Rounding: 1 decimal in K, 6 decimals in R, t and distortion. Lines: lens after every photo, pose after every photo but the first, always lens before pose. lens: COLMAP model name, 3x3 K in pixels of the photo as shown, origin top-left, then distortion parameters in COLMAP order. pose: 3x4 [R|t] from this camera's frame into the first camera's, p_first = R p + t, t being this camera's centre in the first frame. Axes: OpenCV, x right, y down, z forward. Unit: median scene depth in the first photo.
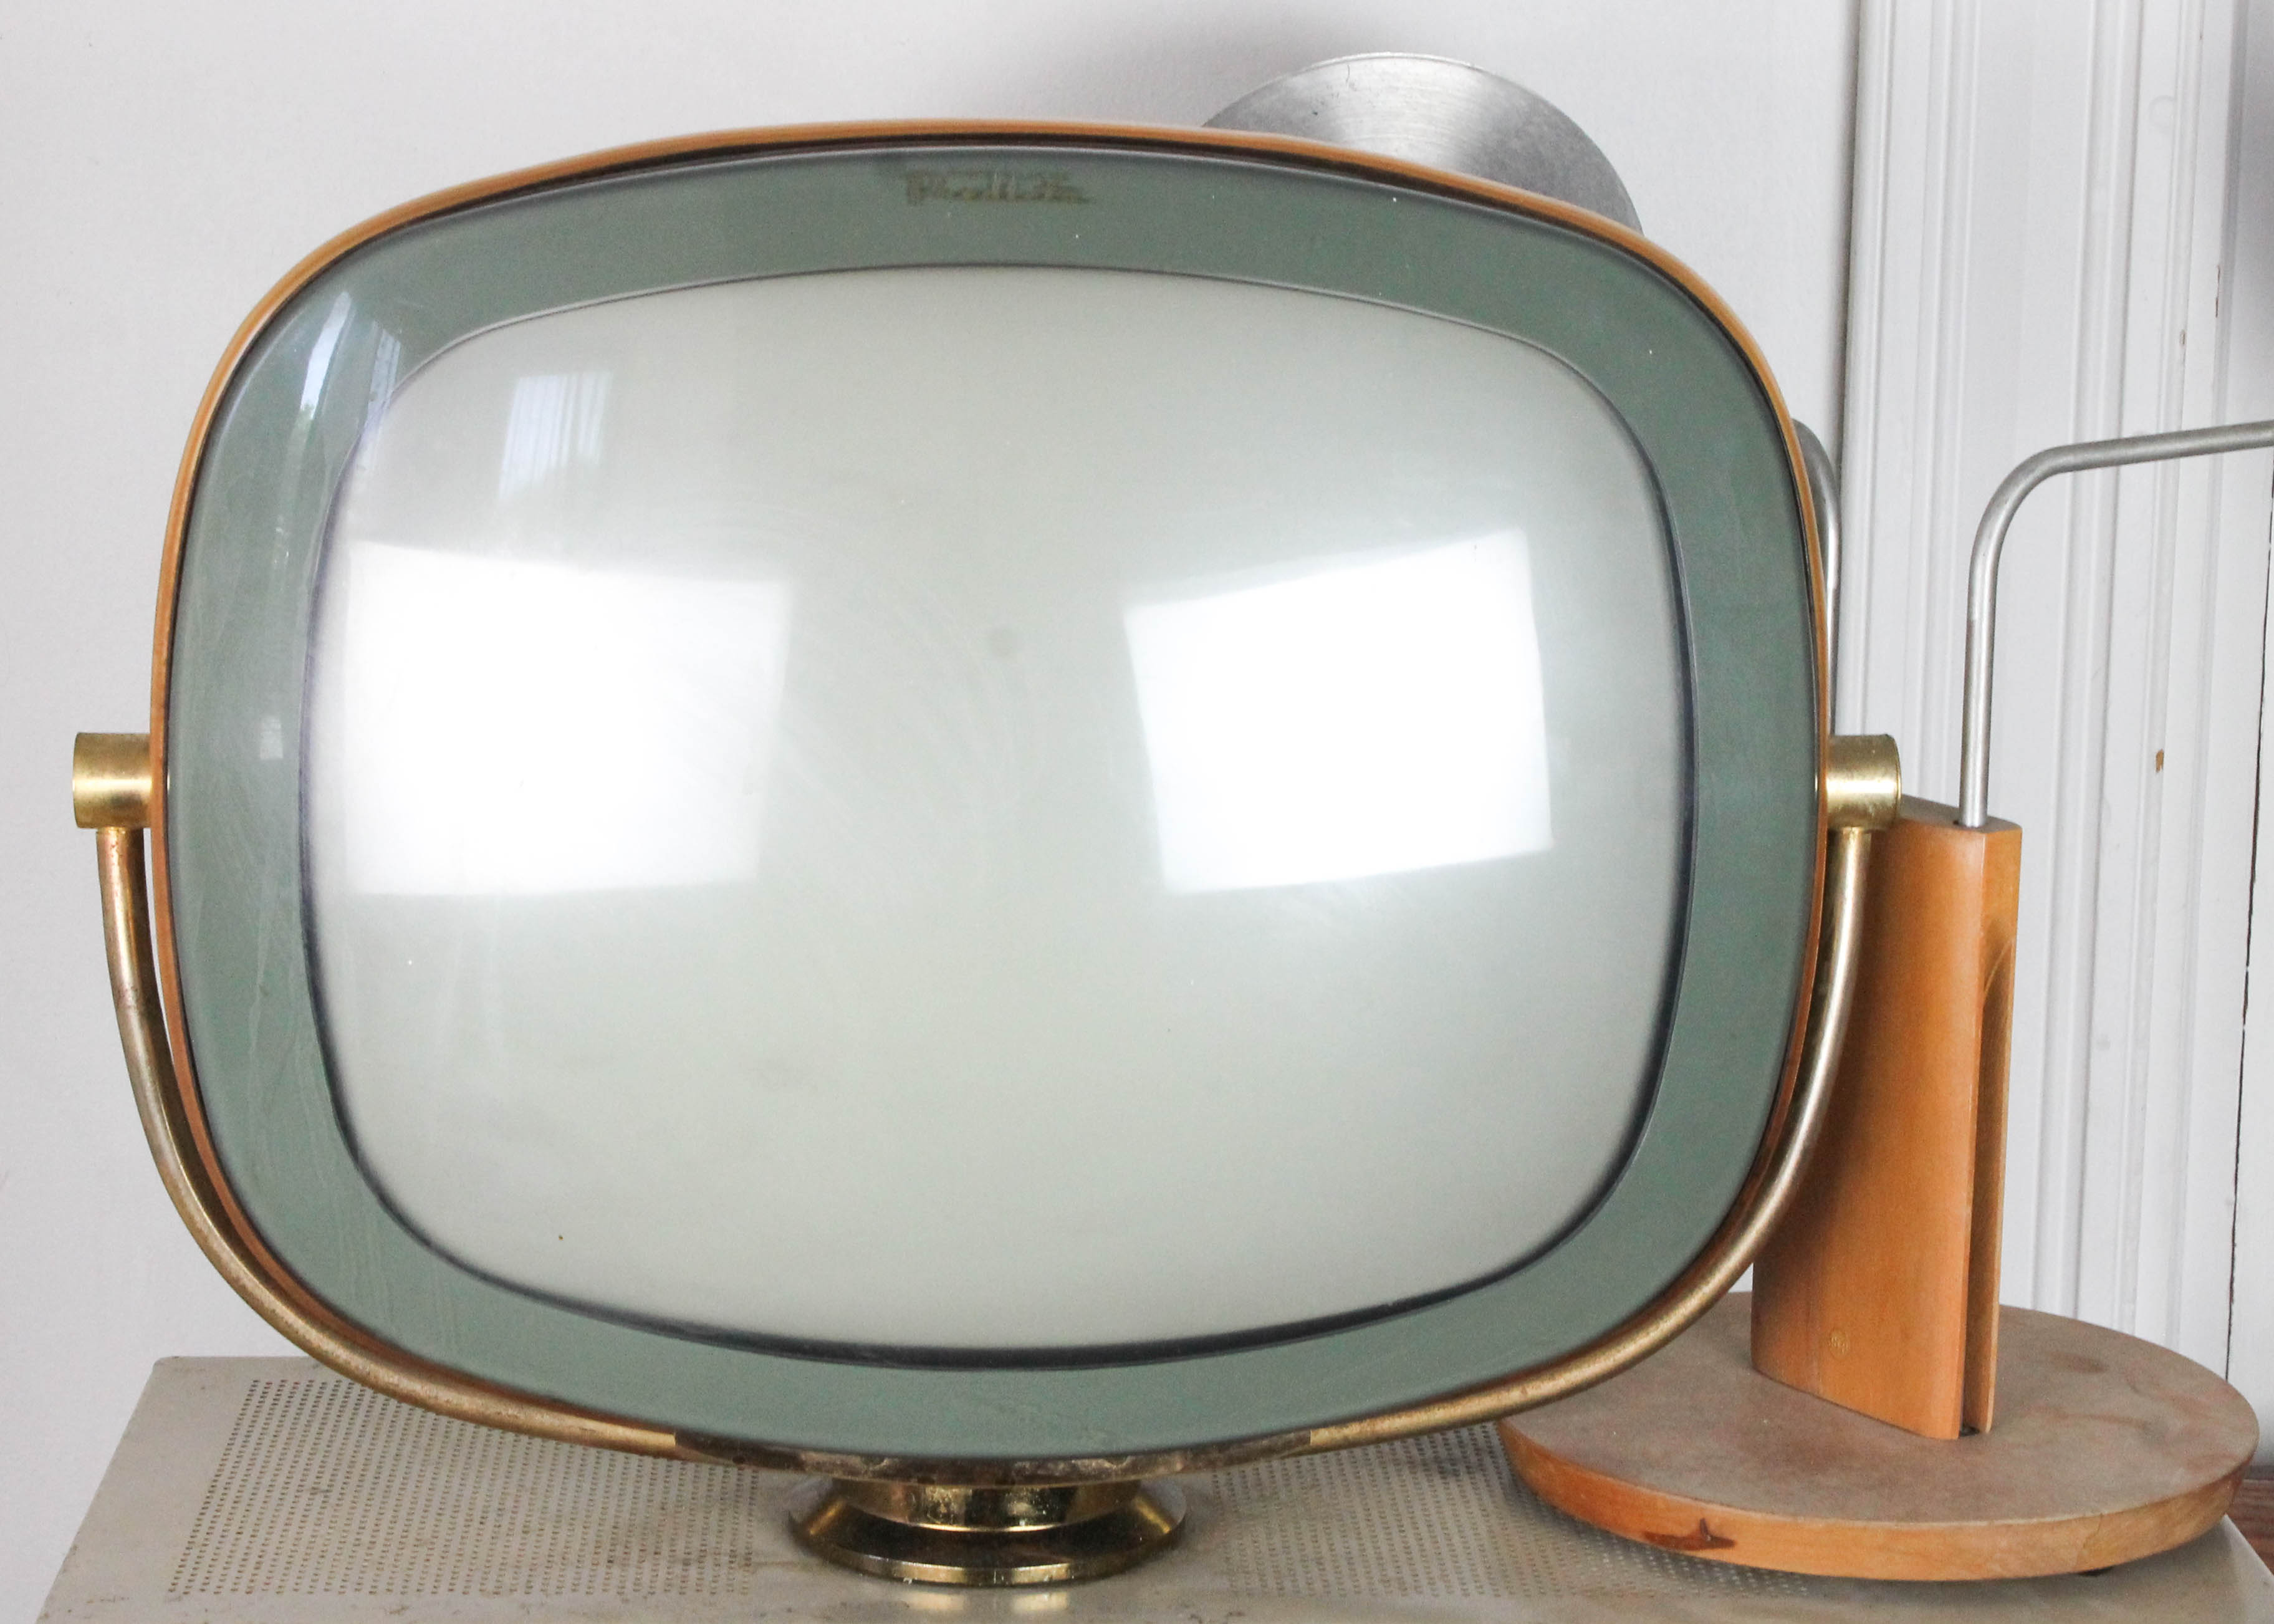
lens RADIAL K [[4614.3, 0, 1142.7], [0, 4614.3, 818.0], [0, 0, 1]] dist [-0.082597, 0.000000]
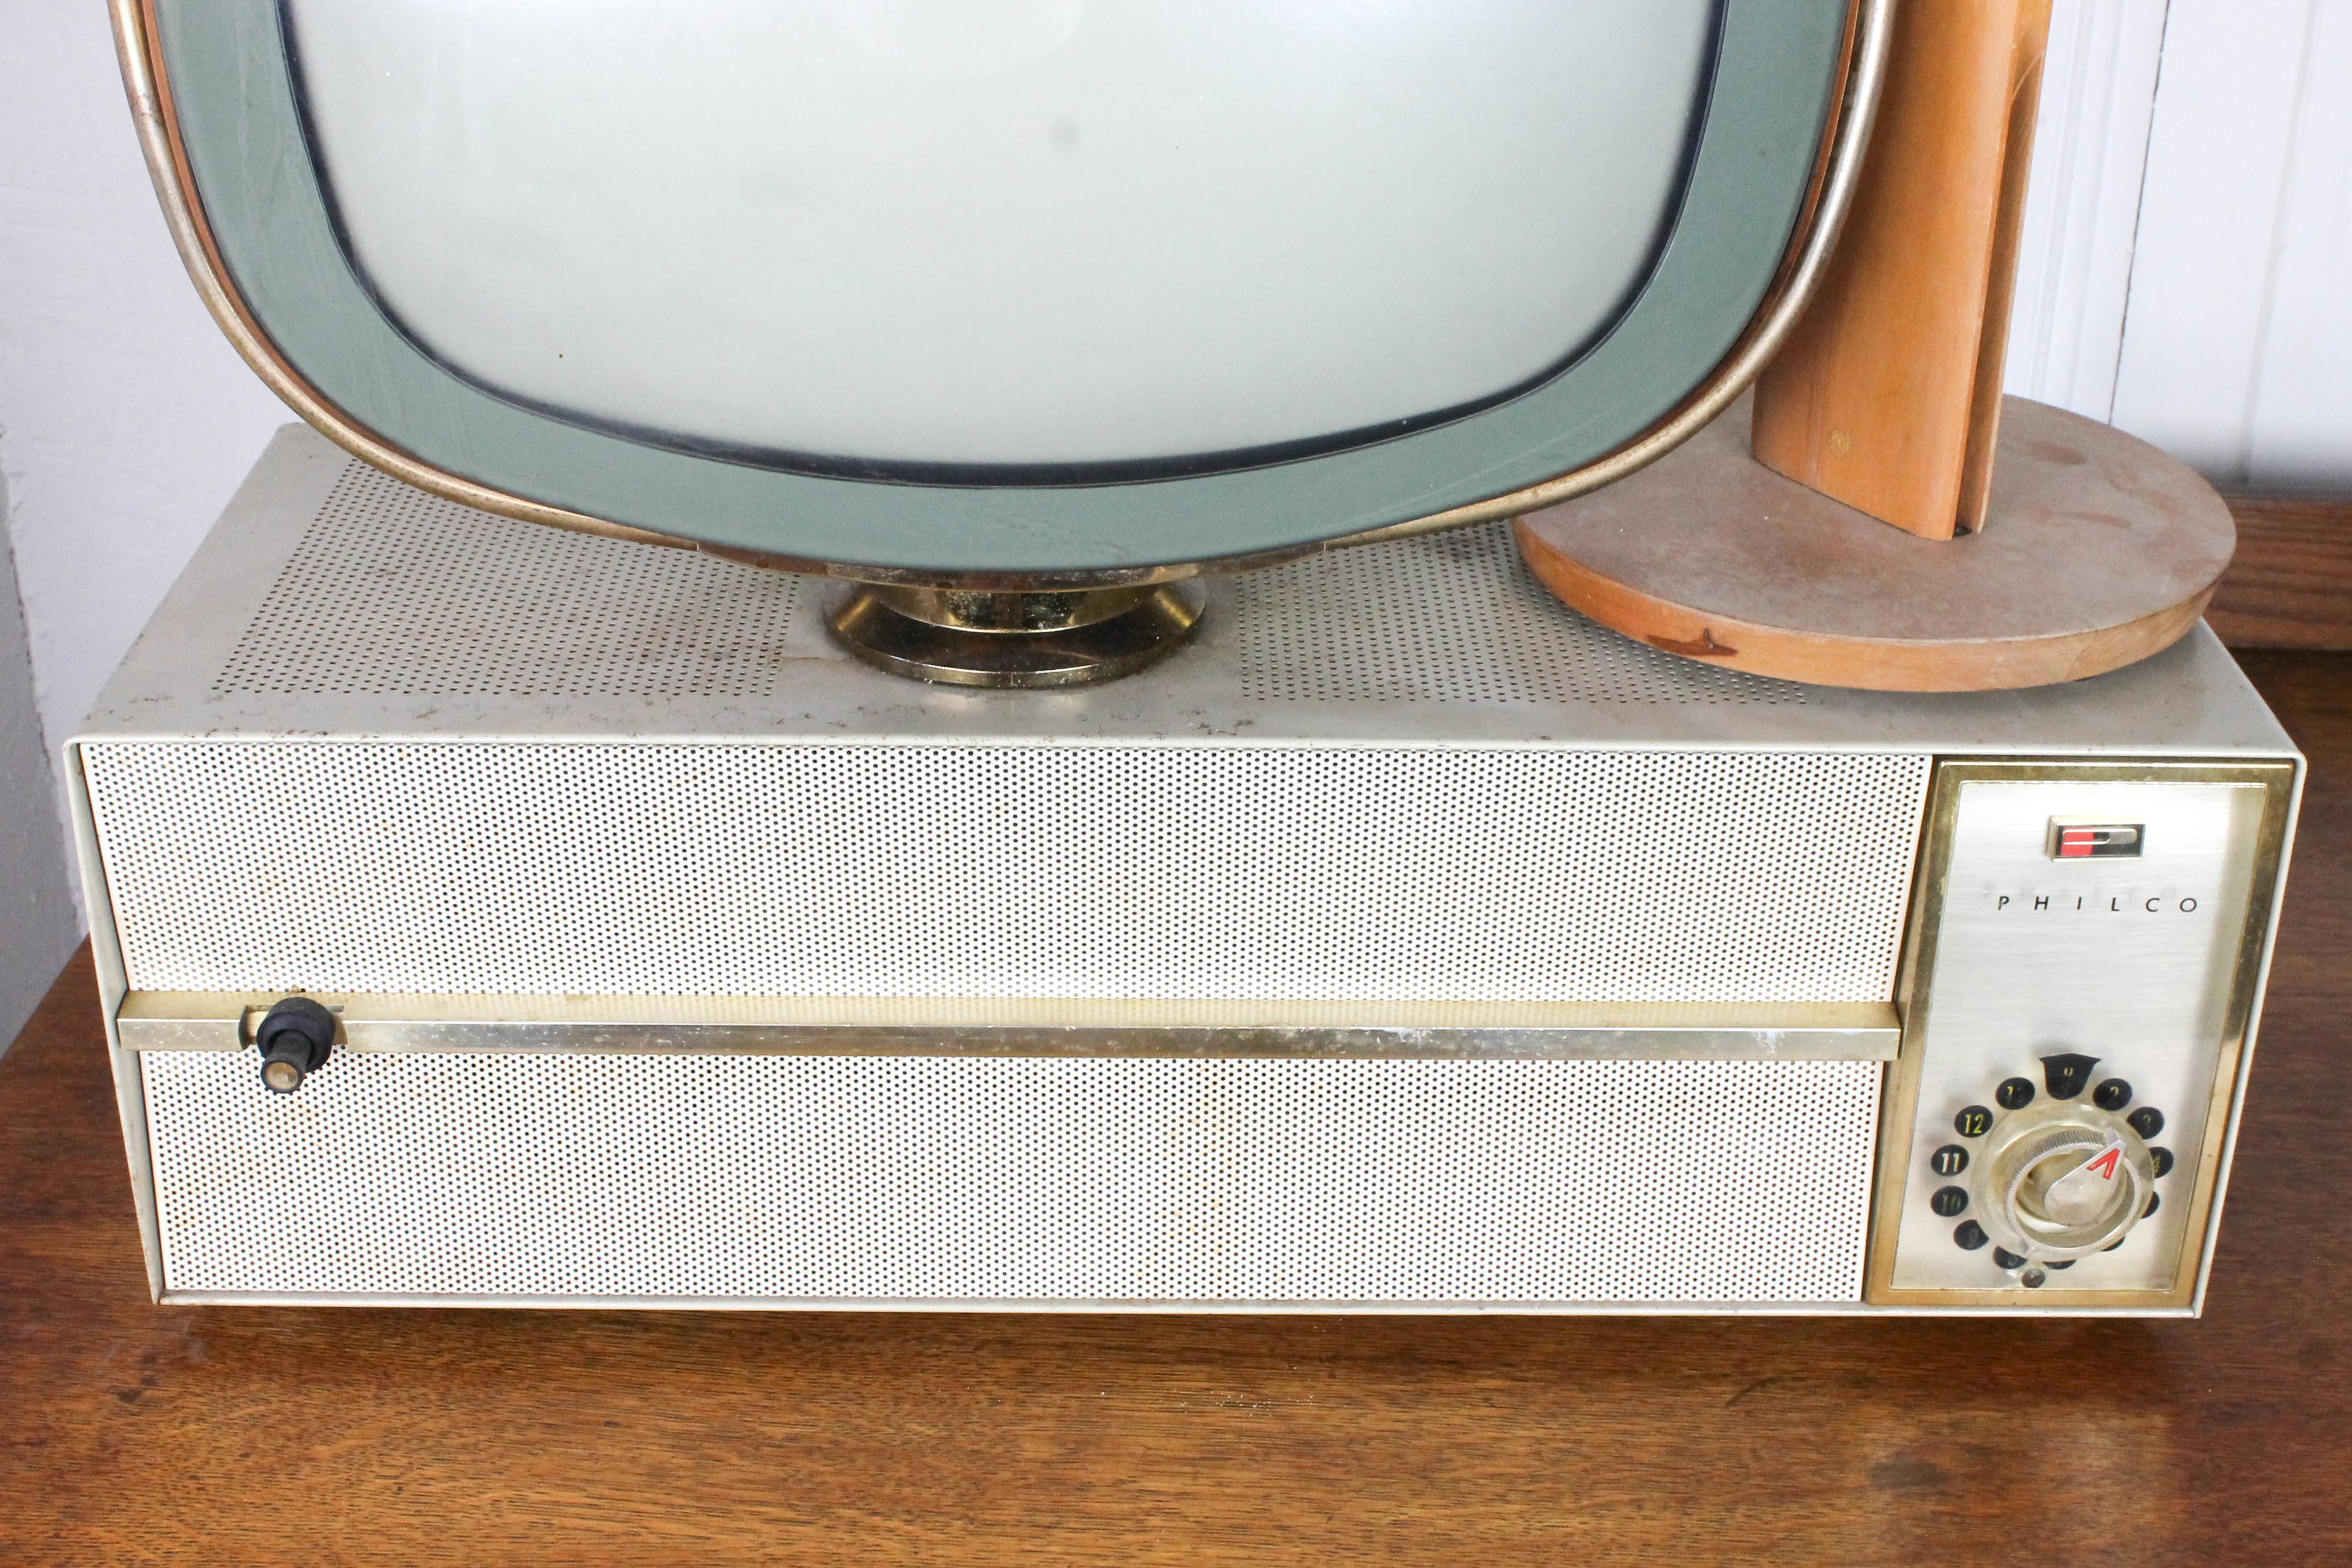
lens RADIAL K [[3081.5, 0, 1152.0], [0, 3081.5, 763.9], [0, 0, 1]] dist [-0.065513, 0.000000]
pose [[0.999202, 0.016226, -0.036497, 0.023373], [-0.005793, 0.962978, 0.269518, -0.002273], [0.039519, -0.269091, 0.962304, 0.321174]]
